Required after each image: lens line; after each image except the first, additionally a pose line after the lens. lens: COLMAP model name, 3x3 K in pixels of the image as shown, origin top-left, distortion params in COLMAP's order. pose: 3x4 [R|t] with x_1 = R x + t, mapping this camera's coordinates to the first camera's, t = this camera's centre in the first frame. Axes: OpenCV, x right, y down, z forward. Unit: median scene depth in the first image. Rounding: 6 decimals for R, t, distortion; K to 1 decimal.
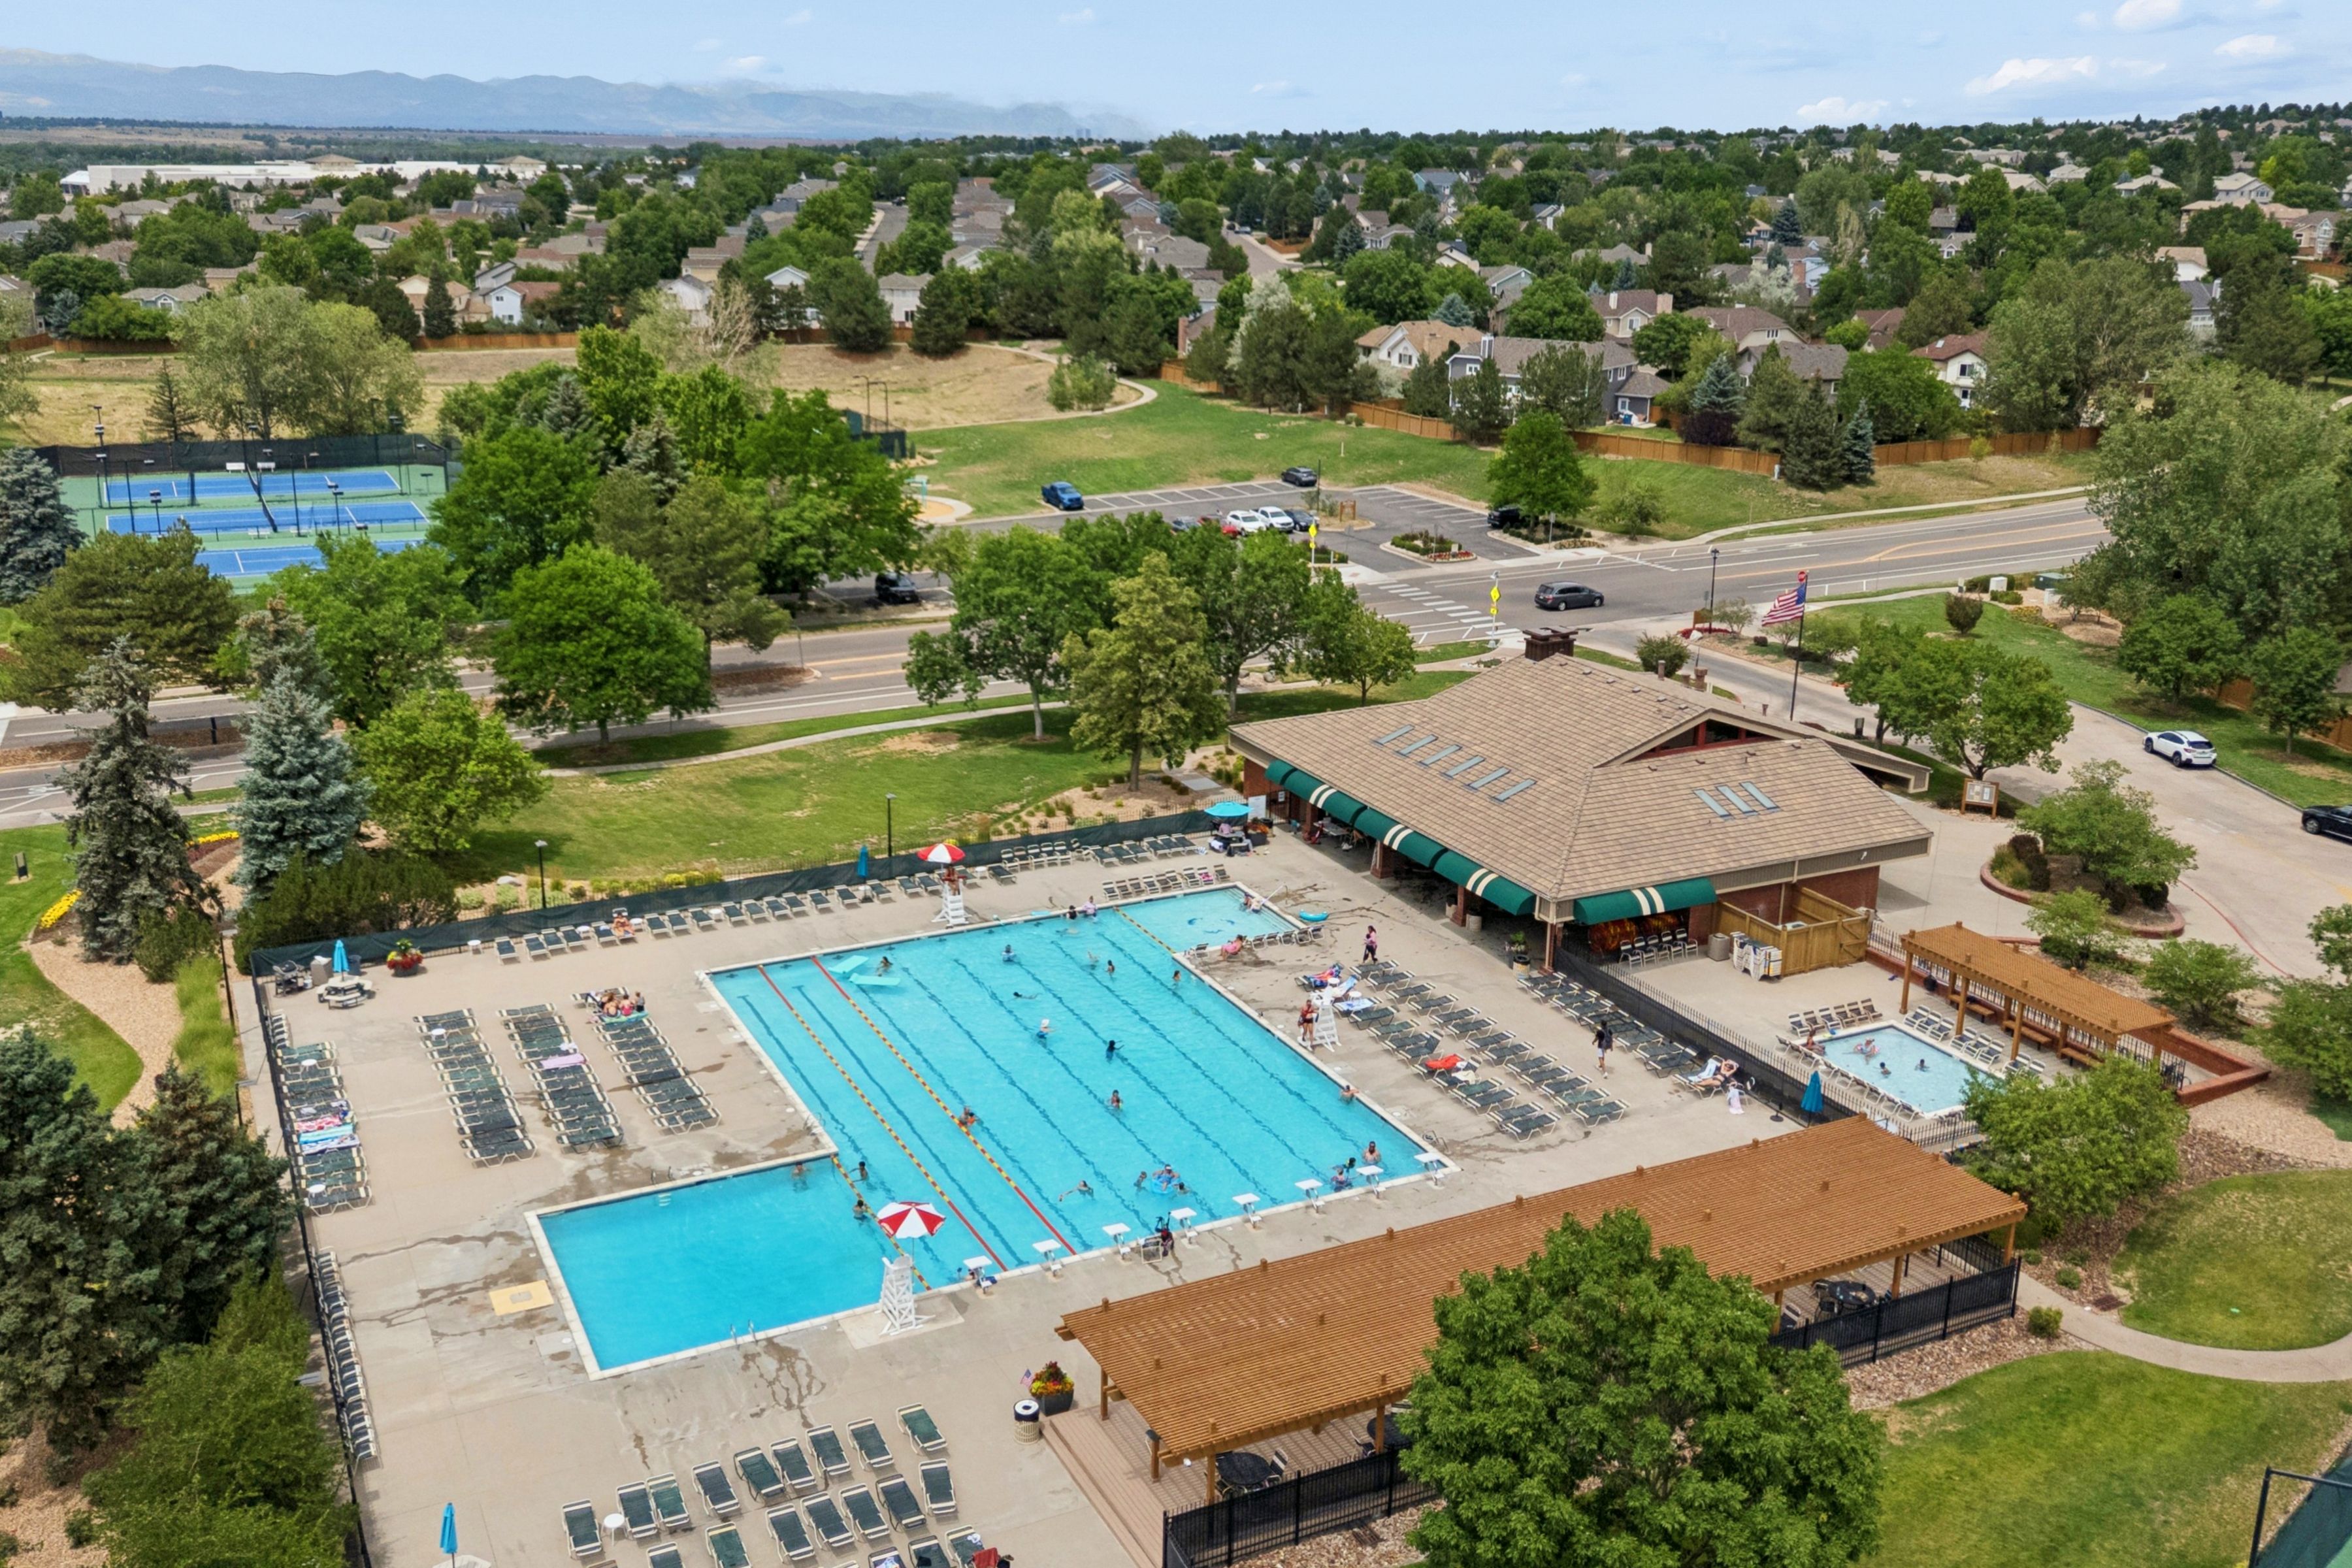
lens RADIAL K [[2059.9, 0, 1172.3], [0, 2059.9, 796.9], [0, 0, 1]] dist [0.099943, -0.086665]
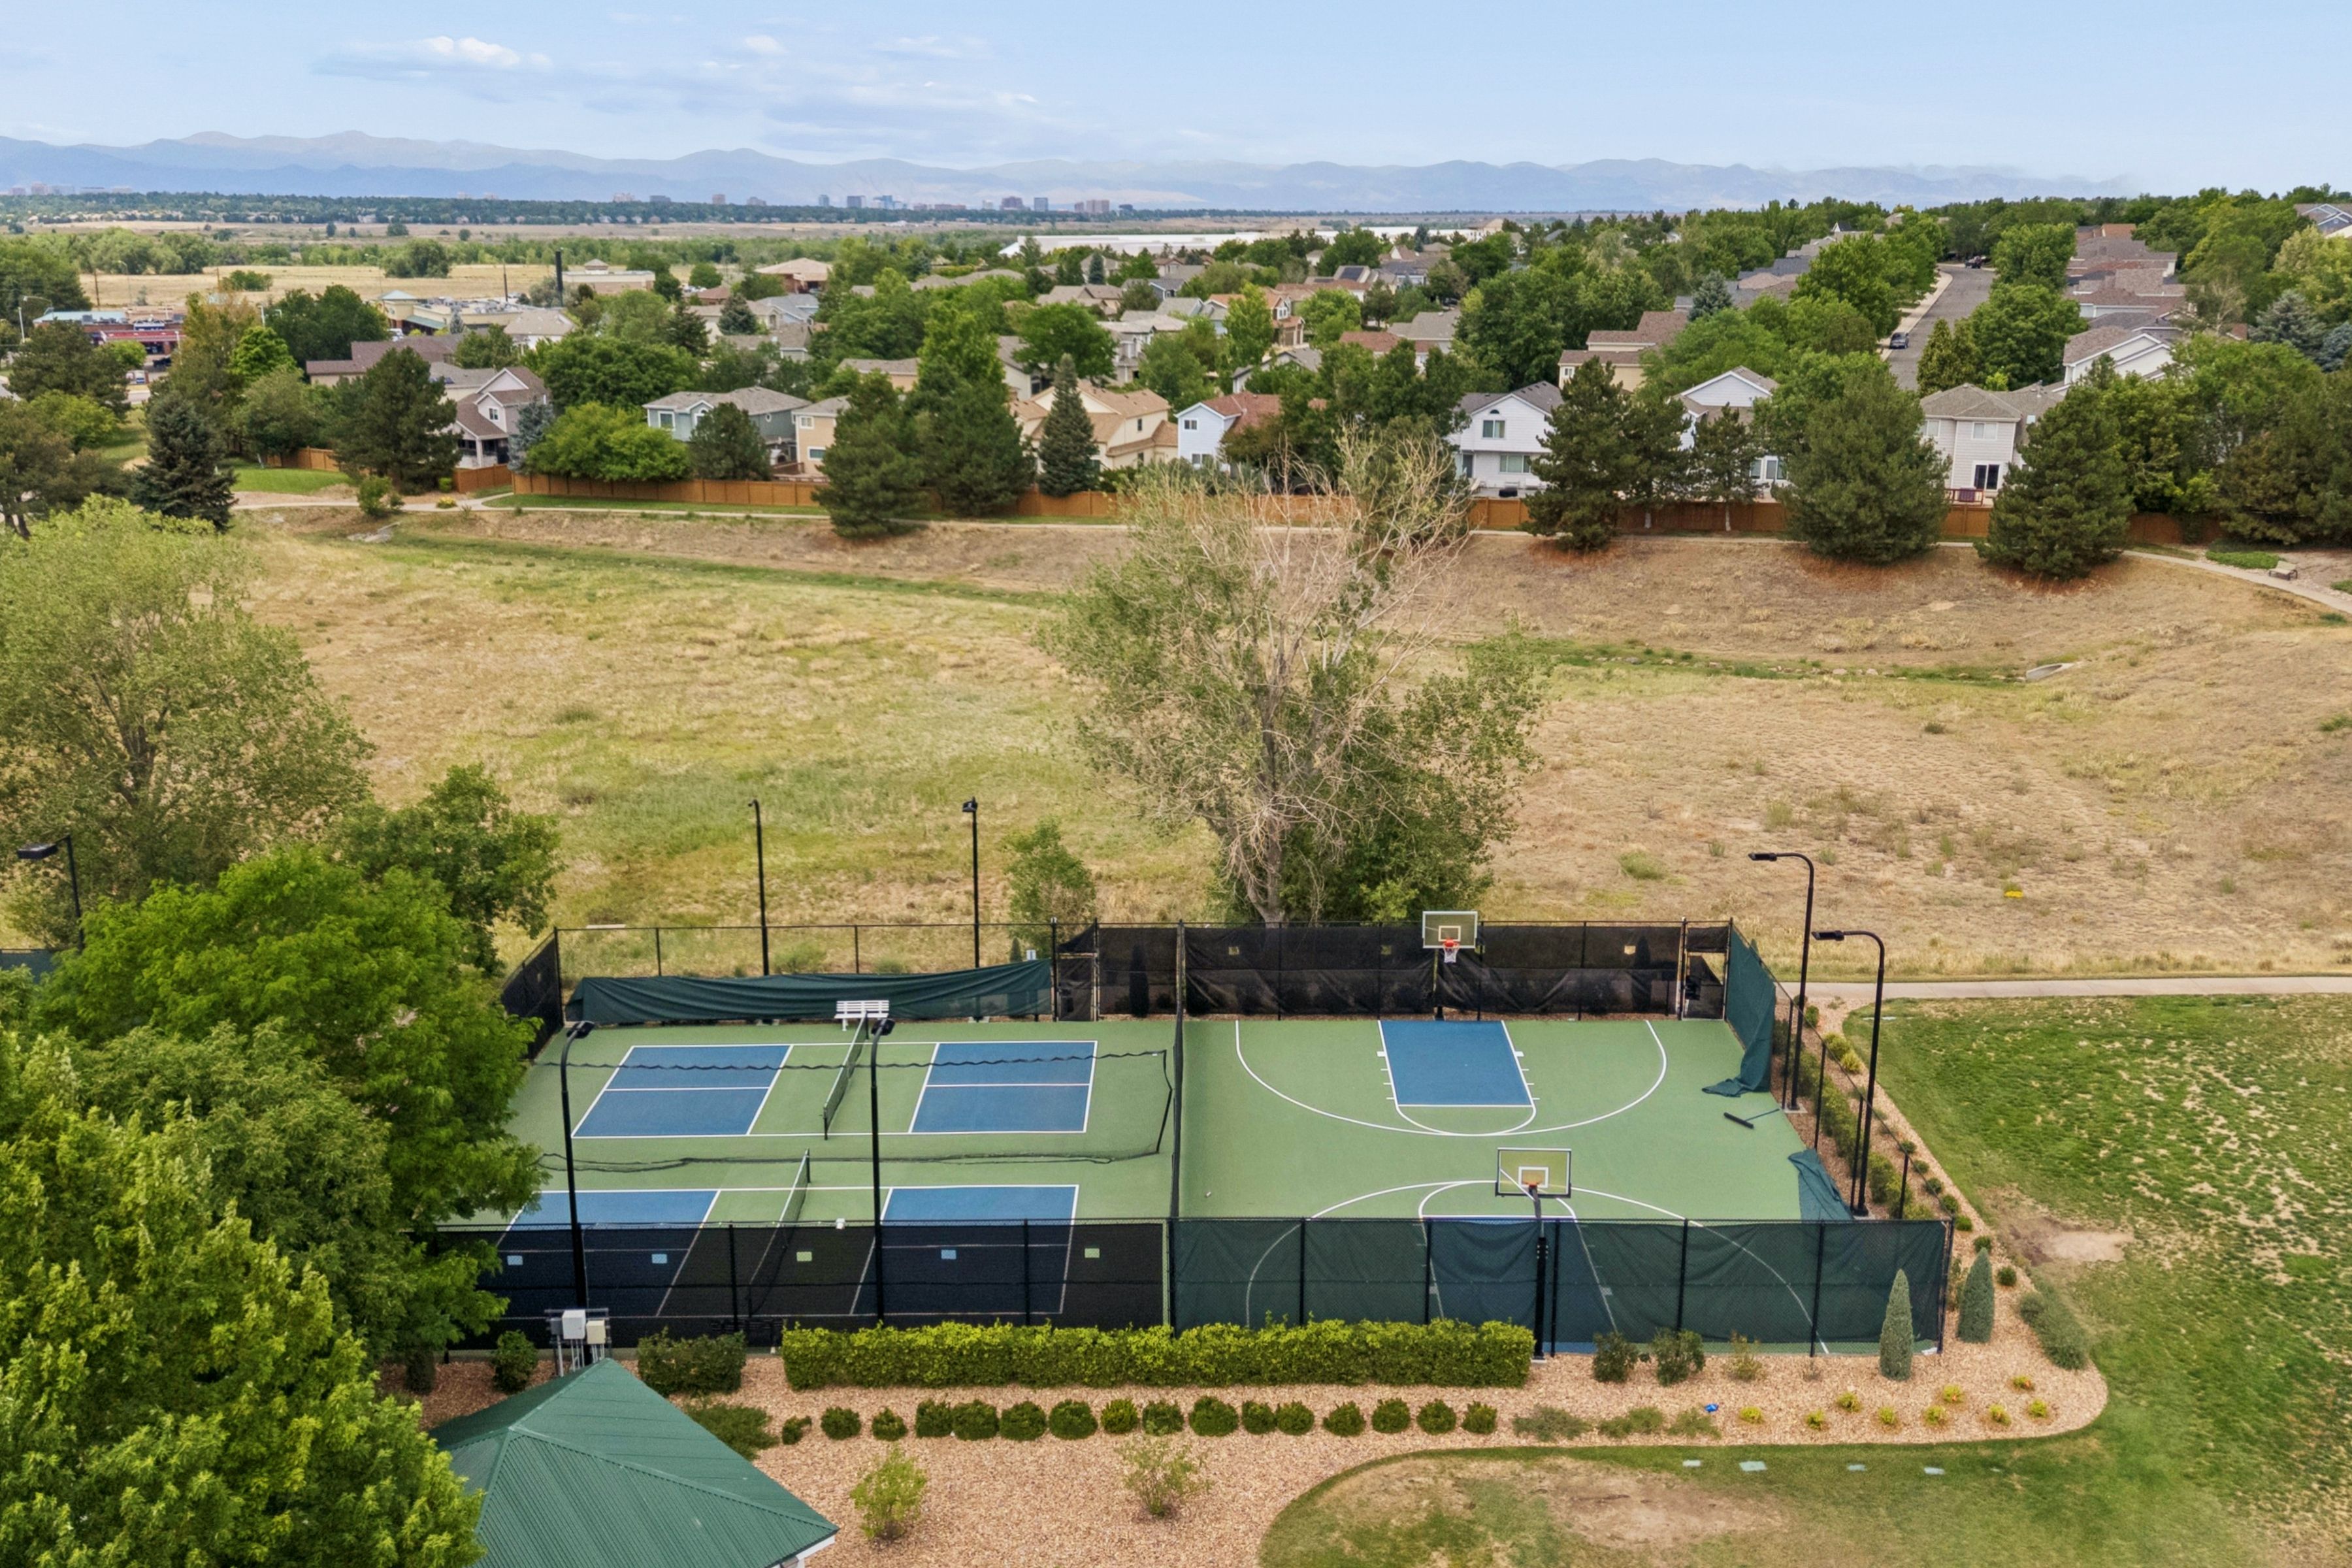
lens RADIAL K [[2221.8, 0, 1167.2], [0, 2221.8, 777.6], [0, 0, 1]] dist [0.038982, 0.000000]
pose [[0.895058, 0.099028, -0.434816, -0.068777], [-0.124304, 0.991791, -0.029999, -0.131237], [0.428275, 0.080901, 0.900020, 0.492861]]
